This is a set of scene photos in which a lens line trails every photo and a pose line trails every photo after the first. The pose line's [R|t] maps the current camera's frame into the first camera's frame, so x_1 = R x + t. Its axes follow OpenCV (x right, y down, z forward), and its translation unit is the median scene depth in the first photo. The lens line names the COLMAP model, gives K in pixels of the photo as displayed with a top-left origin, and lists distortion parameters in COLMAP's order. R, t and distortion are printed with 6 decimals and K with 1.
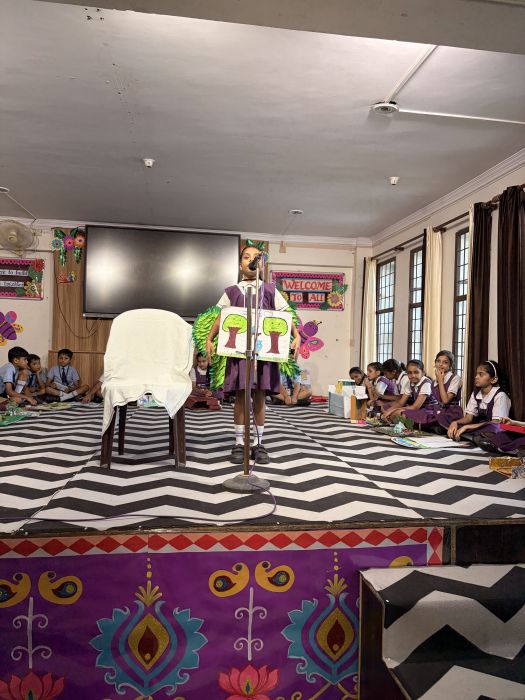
lens RADIAL K [[531.1, 0, 262.6], [0, 531.1, 352.3], [0, 0, 1]] dist [0.038363, -0.033842]
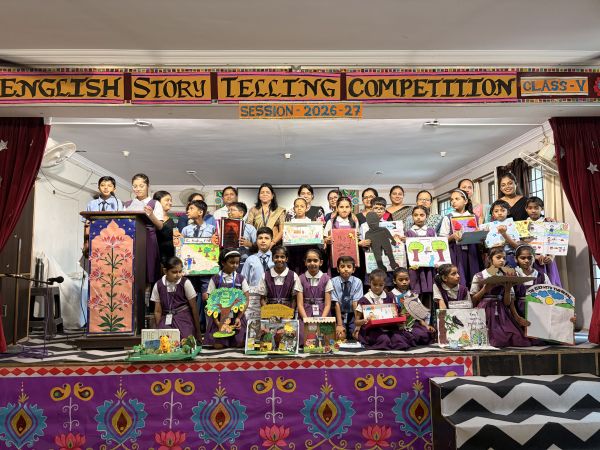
lens RADIAL K [[455.2, 0, 298.5], [0, 455.2, 225.8], [0, 0, 1]] dist [0.038363, -0.033842]
pose [[0.993281, -0.049177, -0.104756, -0.042755], [0.039590, 0.994998, -0.091716, -0.009250], [0.108742, 0.086953, 0.990260, -0.349632]]
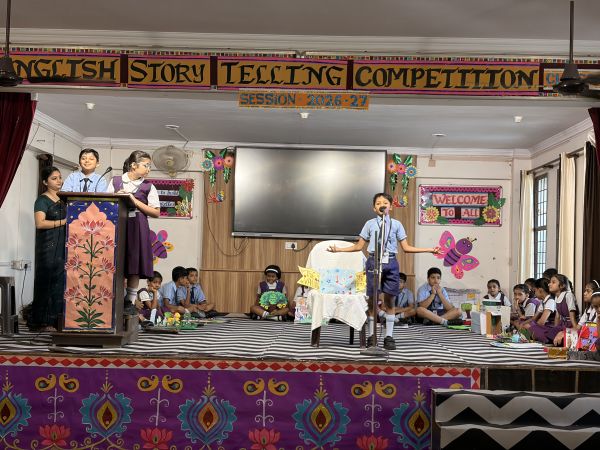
lens RADIAL K [[898.6, 0, 300.3], [0, 898.6, 224.2], [0, 0, 1]] dist [0.251716, -1.004562]
pose [[0.986194, -0.005313, -0.165512, 0.111994], [-0.003229, 0.998678, -0.051296, -0.000519], [0.165565, 0.051122, 0.984873, -0.973485]]
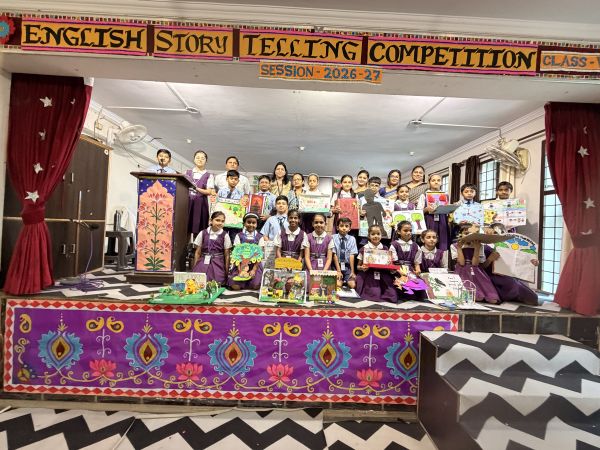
lens RADIAL K [[239.8, 0, 298.2], [0, 239.8, 225.7], [0, 0, 1]] dist [0.000562, 0.000011]
pose [[0.991891, 0.014648, -0.126244, -0.089678], [-0.015948, 0.999830, -0.009289, -0.008568], [0.126086, 0.011227, 0.991956, -0.032002]]
